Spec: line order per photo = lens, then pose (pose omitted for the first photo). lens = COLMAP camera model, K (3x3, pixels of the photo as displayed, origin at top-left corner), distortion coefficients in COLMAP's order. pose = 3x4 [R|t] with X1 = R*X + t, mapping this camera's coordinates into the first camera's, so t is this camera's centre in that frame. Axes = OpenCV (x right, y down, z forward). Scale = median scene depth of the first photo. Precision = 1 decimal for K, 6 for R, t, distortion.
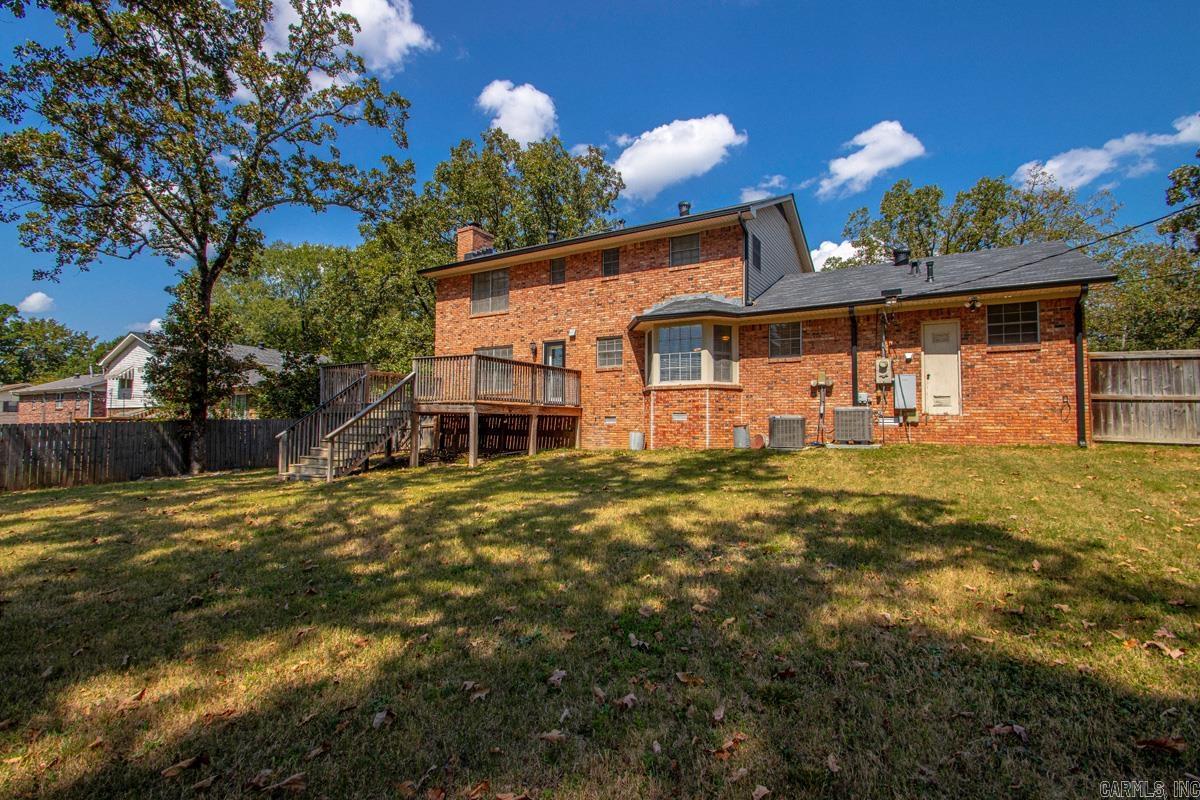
lens RADIAL K [[560.6, 0, 585.7], [0, 560.6, 401.1], [0, 0, 1]] dist [0.014190, -0.017013]
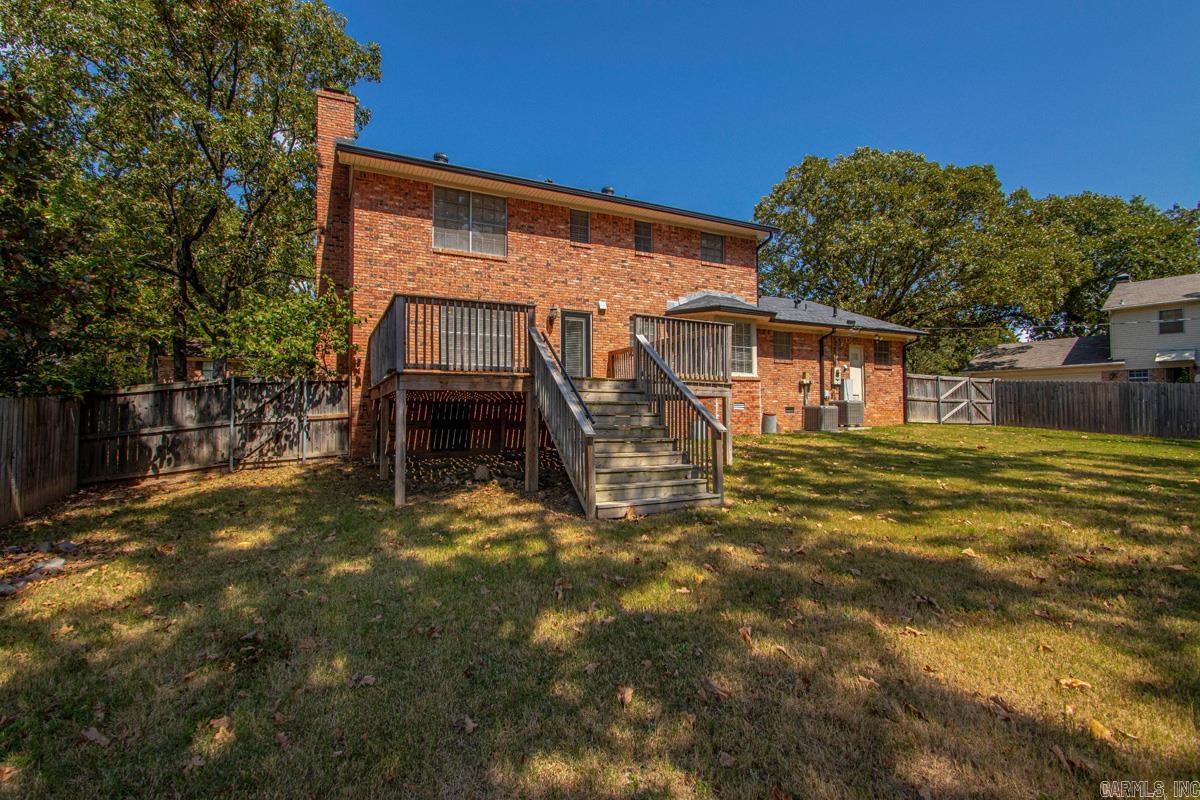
lens RADIAL K [[560.6, 0, 586.6], [0, 560.6, 403.6], [0, 0, 1]] dist [0.014190, -0.017013]
pose [[0.542618, 0.017391, 0.839800, -0.886479], [-0.028981, 0.999578, -0.001974, 0.033682], [-0.839479, -0.023267, 0.542893, 0.662364]]
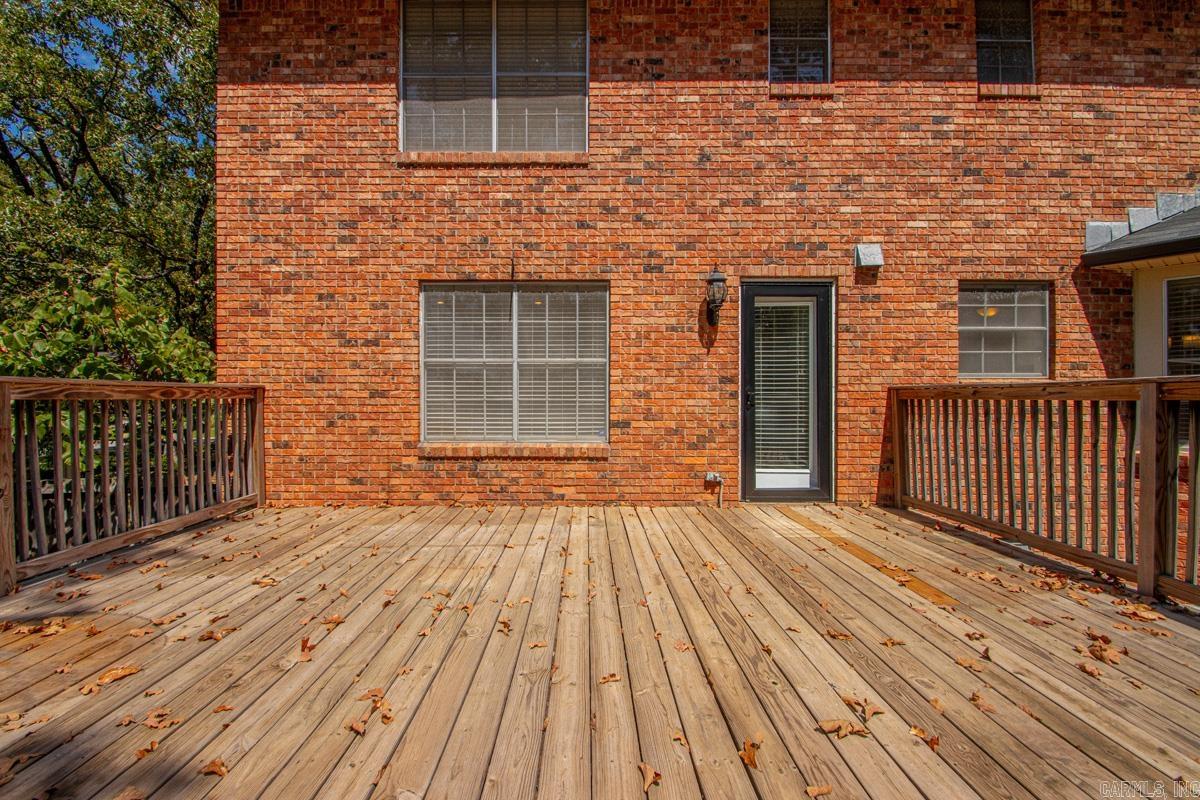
lens RADIAL K [[560.6, 0, 589.9], [0, 560.6, 395.0], [0, 0, 1]] dist [0.014190, -0.017013]
pose [[0.851850, -0.013116, 0.523621, -0.363646], [-0.015374, 0.998630, 0.050025, -0.073094], [-0.523559, -0.050664, 0.850481, 0.976778]]
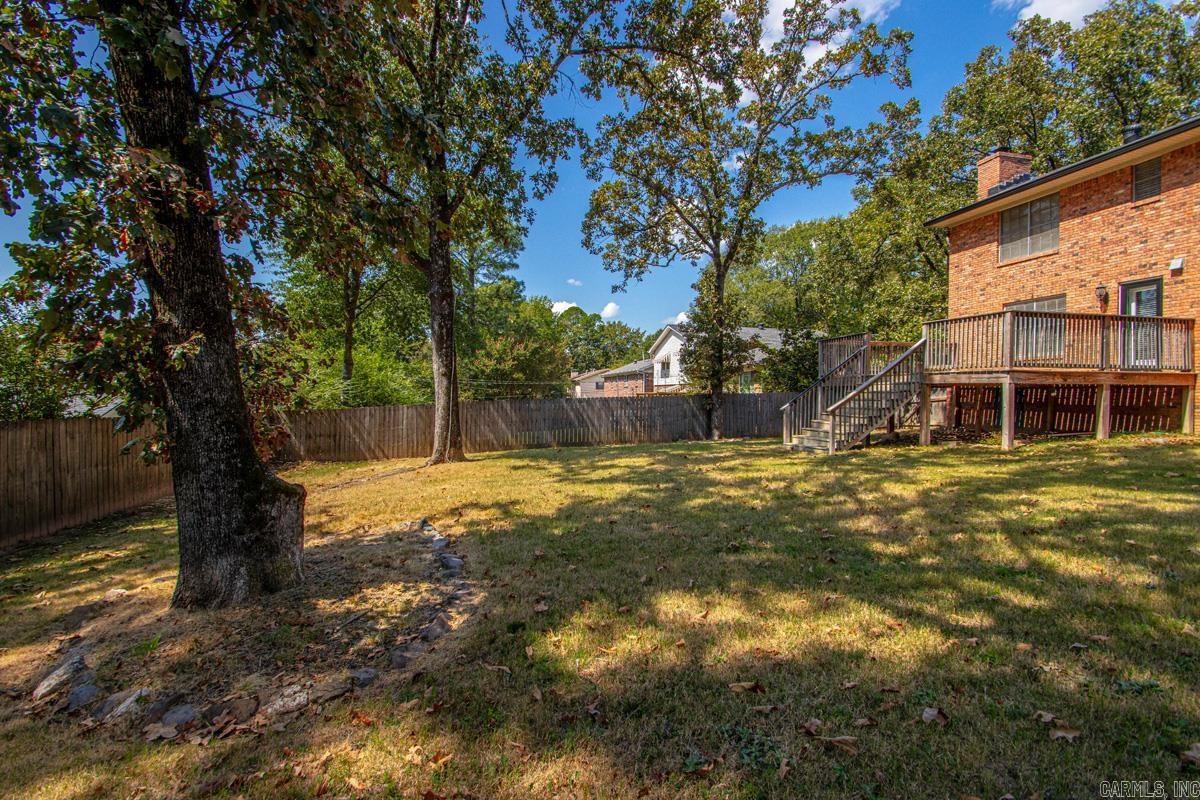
lens RADIAL K [[560.6, 0, 582.2], [0, 560.6, 402.0], [0, 0, 1]] dist [0.014190, -0.017013]
pose [[0.675929, 0.005741, -0.736944, -0.014976], [0.029711, 0.998944, 0.035032, 0.001051], [0.736367, -0.045574, 0.675045, -0.003042]]
